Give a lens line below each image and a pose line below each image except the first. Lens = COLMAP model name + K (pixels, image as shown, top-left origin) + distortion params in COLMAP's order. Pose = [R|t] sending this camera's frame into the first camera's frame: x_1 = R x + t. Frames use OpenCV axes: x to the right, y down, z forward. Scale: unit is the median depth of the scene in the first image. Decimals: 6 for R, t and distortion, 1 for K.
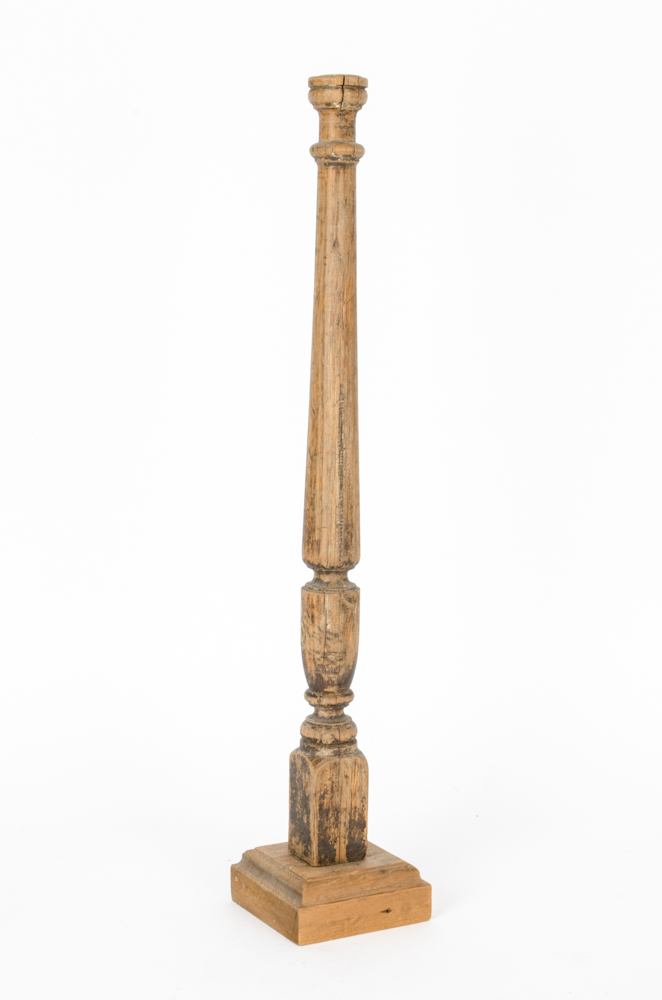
lens RADIAL K [[1958.4, 0, 346.5], [0, 1958.4, 445.0], [0, 0, 1]] dist [-0.025718, 0.000000]
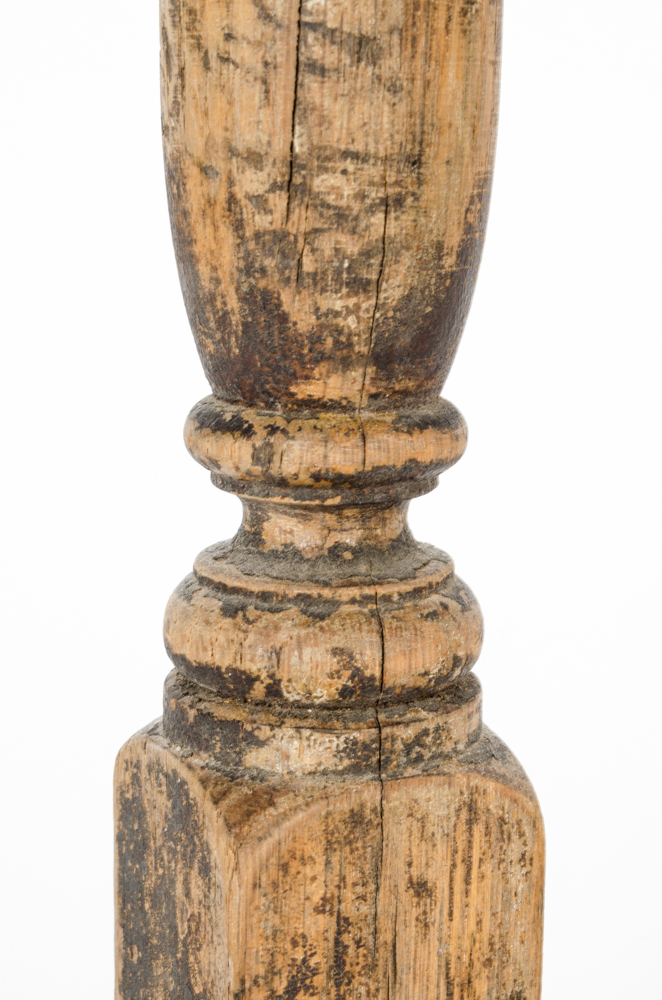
lens RADIAL K [[2697.3, 0, 334.8], [0, 2697.3, 503.9], [0, 0, 1]] dist [0.025776, 0.000000]
pose [[0.999631, 0.004923, -0.026729, -0.001482], [-0.002554, 0.996123, 0.087939, 0.115234], [0.027058, -0.087839, 0.995767, 0.770910]]
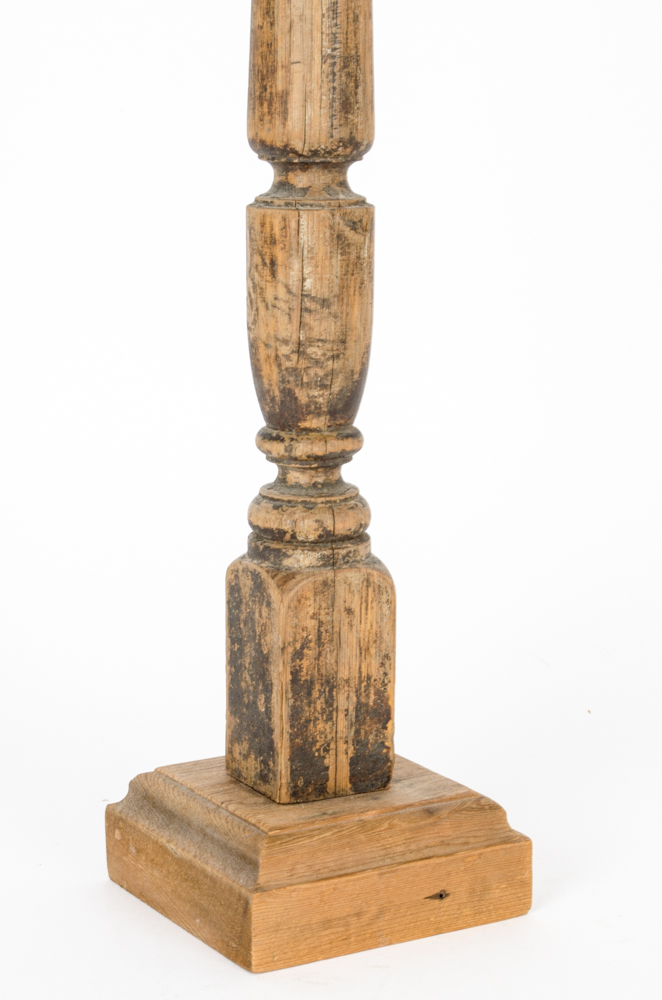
lens RADIAL K [[2697.3, 0, 343.1], [0, 2697.3, 441.2], [0, 0, 1]] dist [0.025776, 0.000000]
pose [[0.999728, -0.012241, 0.019869, -0.013916], [0.010934, 0.997851, 0.064598, 0.088695], [-0.020617, -0.064364, 0.997714, 0.366636]]
